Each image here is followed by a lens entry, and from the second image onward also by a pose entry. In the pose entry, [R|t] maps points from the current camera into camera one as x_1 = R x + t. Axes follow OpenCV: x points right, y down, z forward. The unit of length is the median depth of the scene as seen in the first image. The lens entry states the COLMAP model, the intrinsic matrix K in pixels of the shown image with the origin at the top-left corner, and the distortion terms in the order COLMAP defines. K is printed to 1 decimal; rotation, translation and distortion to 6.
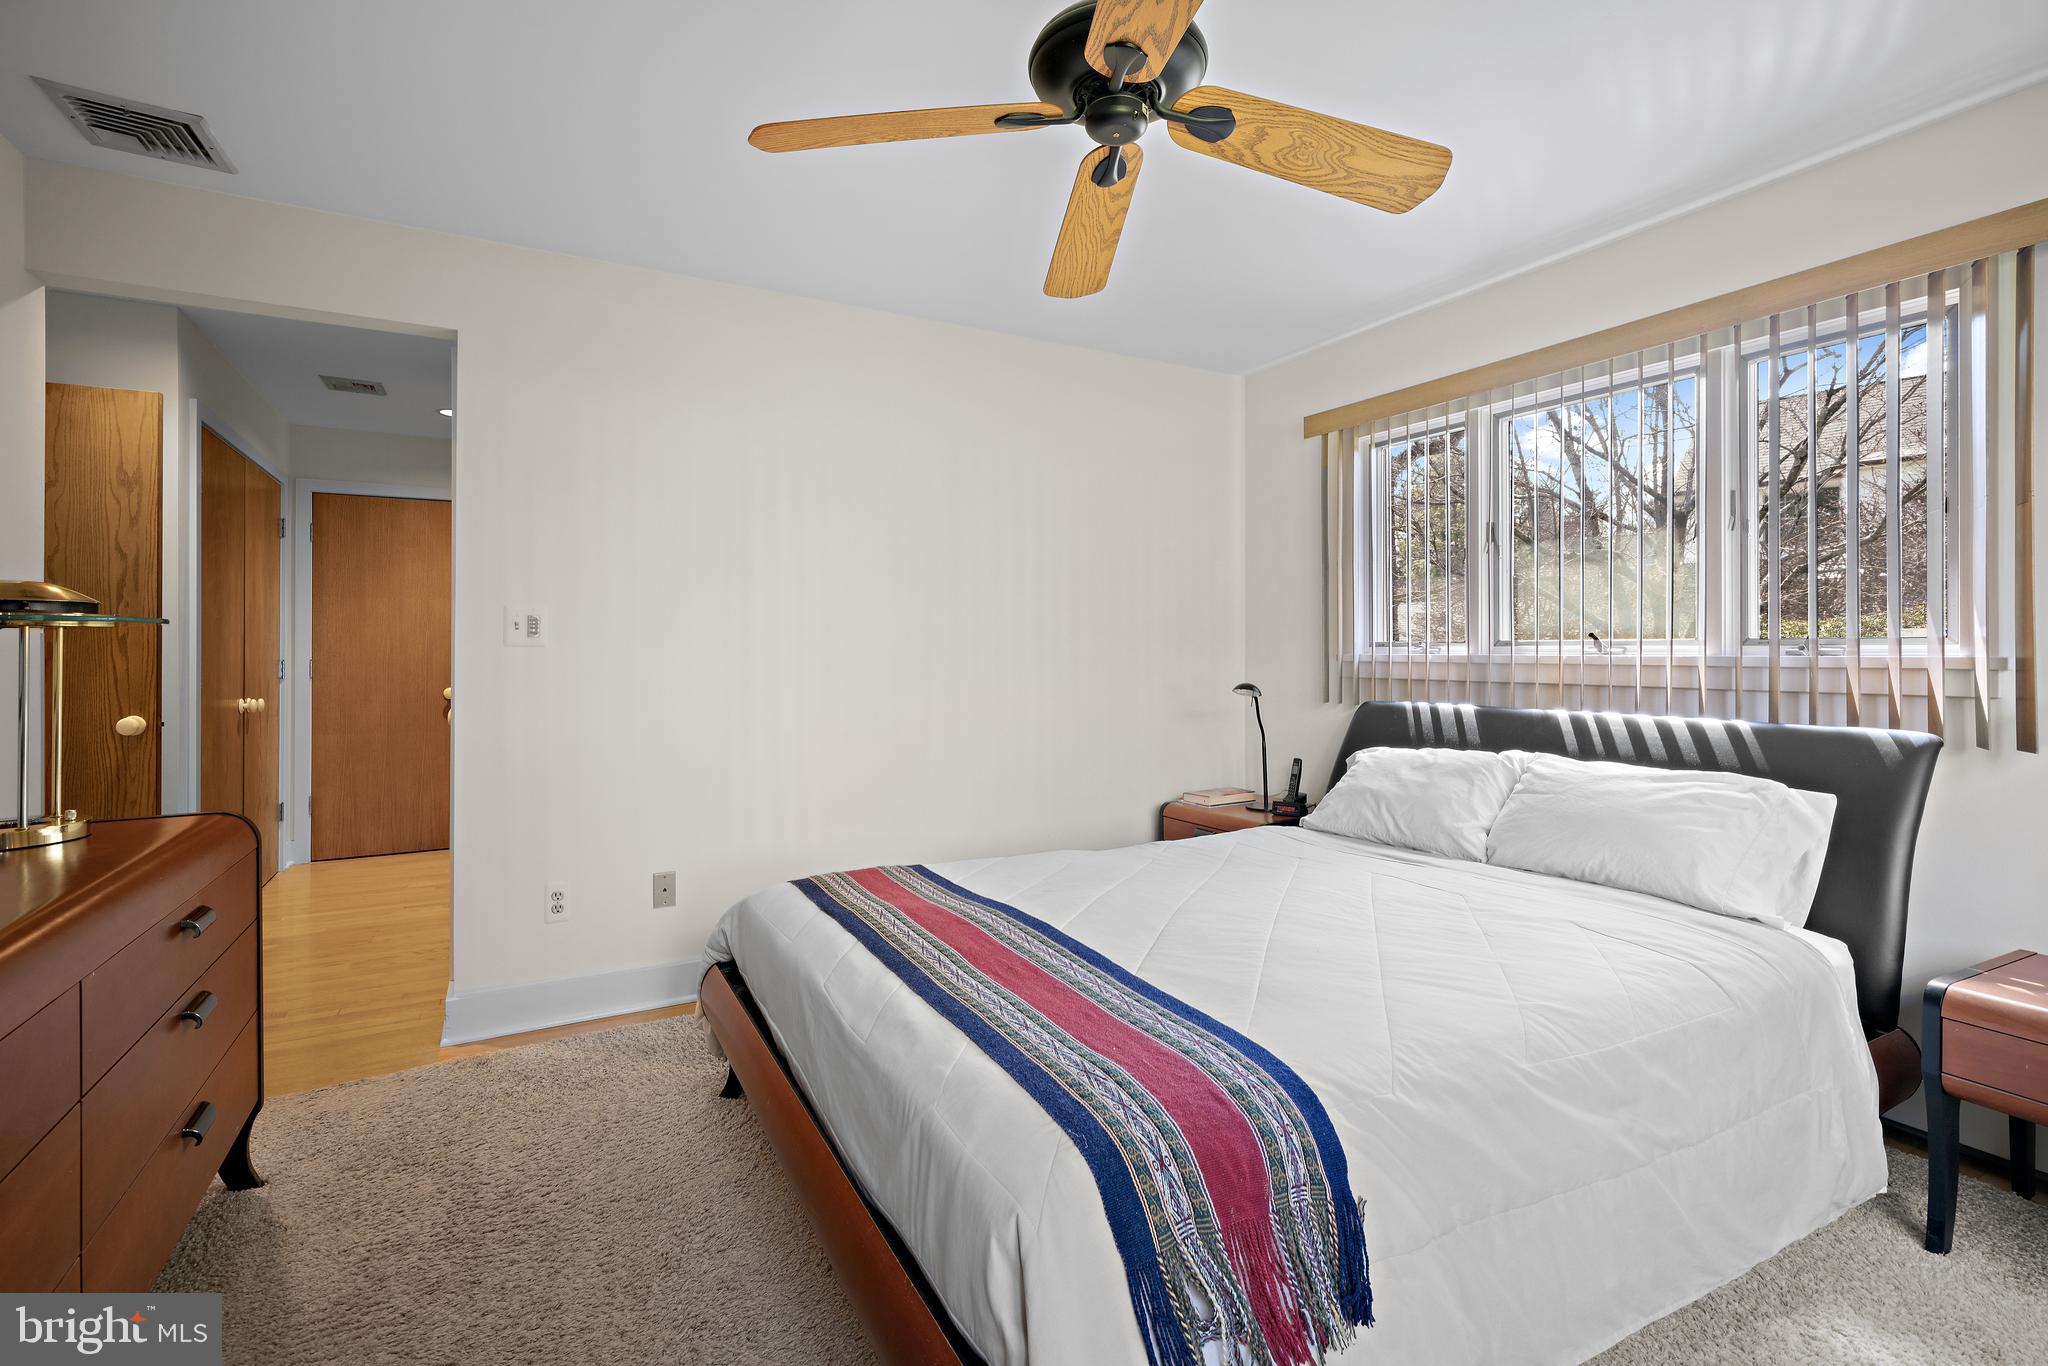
lens RADIAL K [[938.0, 0, 1018.1], [0, 938.0, 645.2], [0, 0, 1]] dist [0.000041, -0.000320]
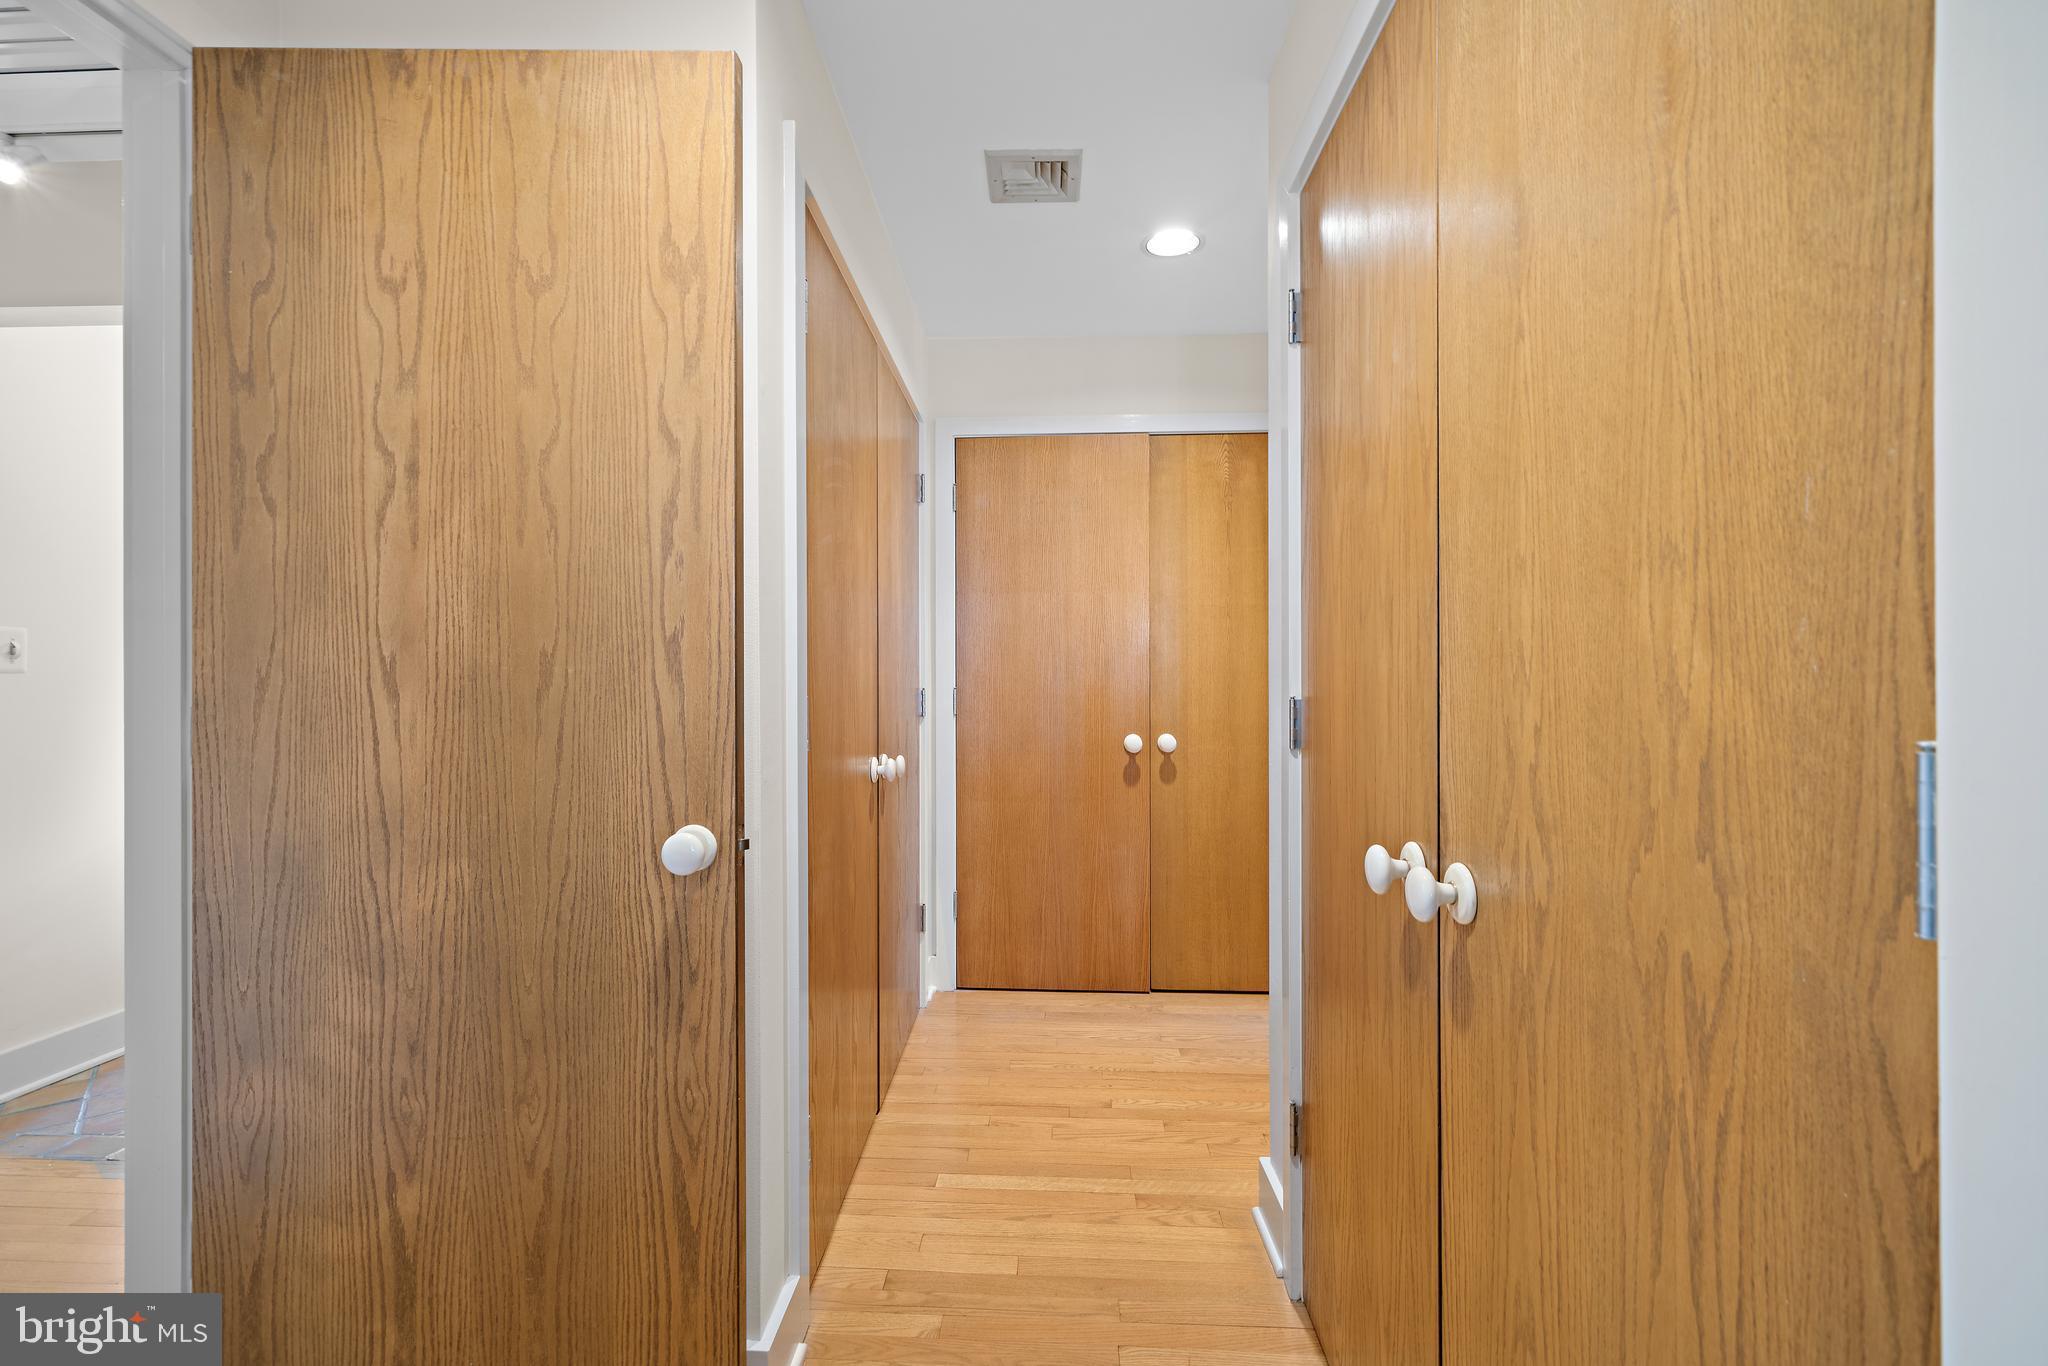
lens RADIAL K [[938.0, 0, 1018.1], [0, 938.0, 645.2], [0, 0, 1]] dist [0.000041, -0.000320]
pose [[0.865433, -0.025538, -0.500374, -0.396127], [0.011798, 0.999462, -0.030604, 0.006193], [0.500886, 0.020582, 0.865268, 0.463259]]
